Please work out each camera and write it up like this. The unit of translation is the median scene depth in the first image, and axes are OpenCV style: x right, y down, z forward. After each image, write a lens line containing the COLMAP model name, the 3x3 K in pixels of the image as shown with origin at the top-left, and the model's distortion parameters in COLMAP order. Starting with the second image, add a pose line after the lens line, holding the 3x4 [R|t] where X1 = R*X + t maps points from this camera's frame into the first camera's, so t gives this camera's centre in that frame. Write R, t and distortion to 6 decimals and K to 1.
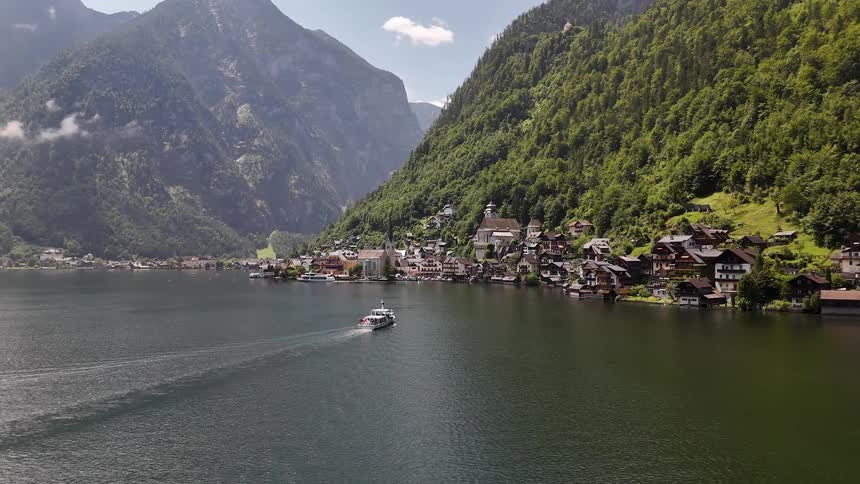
lens RADIAL K [[625.7, 0, 430.0], [0, 625.7, 242.0], [0, 0, 1]] dist [0.099745, -0.115650]
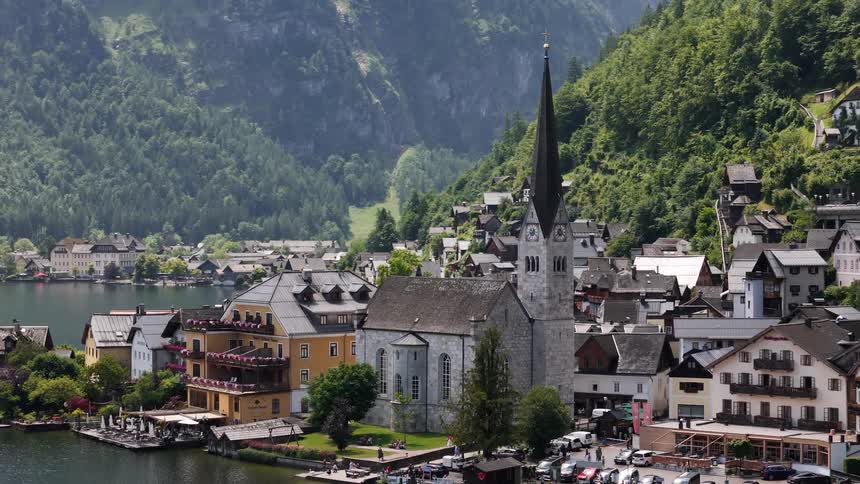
lens RADIAL K [[1803.9, 0, 430.0], [0, 1803.9, 242.0], [0, 0, 1]] dist [-0.182411, 0.277566]
pose [[0.962978, 0.003828, -0.269553, 0.027092], [0.006342, 0.999301, 0.036850, -0.011571], [0.269505, -0.037195, 0.962280, 0.382924]]
